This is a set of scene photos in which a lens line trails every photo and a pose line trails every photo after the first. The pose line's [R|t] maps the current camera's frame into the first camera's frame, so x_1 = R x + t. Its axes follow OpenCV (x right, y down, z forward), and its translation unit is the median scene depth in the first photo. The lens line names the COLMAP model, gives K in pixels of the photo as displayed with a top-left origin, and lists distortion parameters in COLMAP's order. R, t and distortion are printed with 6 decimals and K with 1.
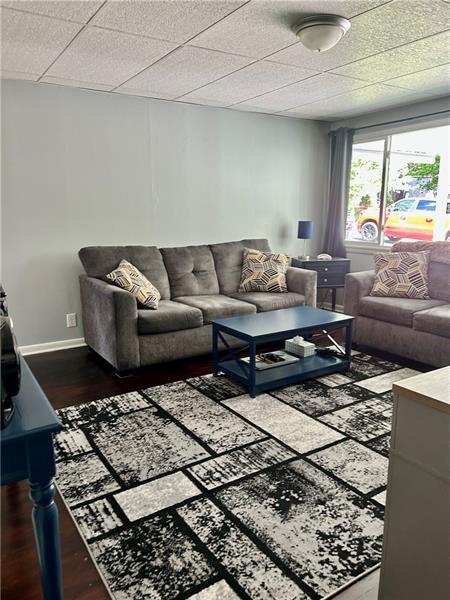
lens RADIAL K [[451.2, 0, 222.4], [0, 451.2, 301.3], [0, 0, 1]] dist [0.023477, -0.019644]
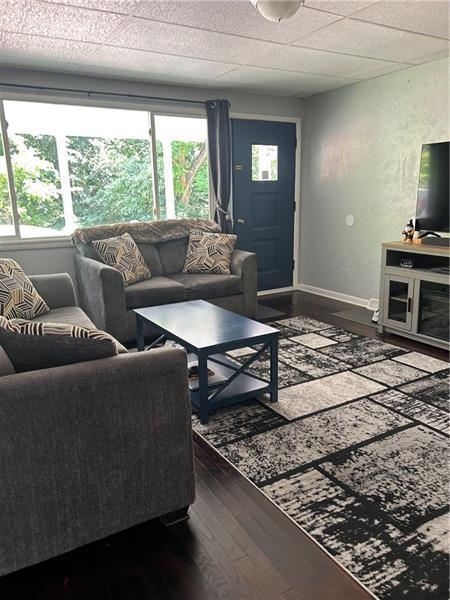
lens RADIAL K [[451.2, 0, 222.1], [0, 451.2, 299.3], [0, 0, 1]] dist [0.023477, -0.019644]
pose [[0.047098, -0.225385, 0.973131, -0.946239], [0.210746, 0.954525, 0.210876, -0.232232], [-0.976406, 0.195152, 0.092455, 1.241716]]
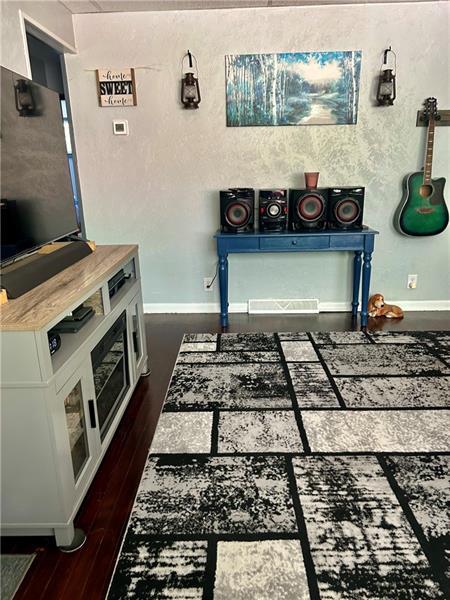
lens RADIAL K [[451.2, 0, 224.5], [0, 451.2, 300.0], [0, 0, 1]] dist [0.023477, -0.019644]
pose [[-0.567623, 0.247257, -0.785282, 0.944029], [-0.130224, 0.914863, 0.382187, -0.223678], [0.812924, 0.319201, -0.487098, 1.230237]]
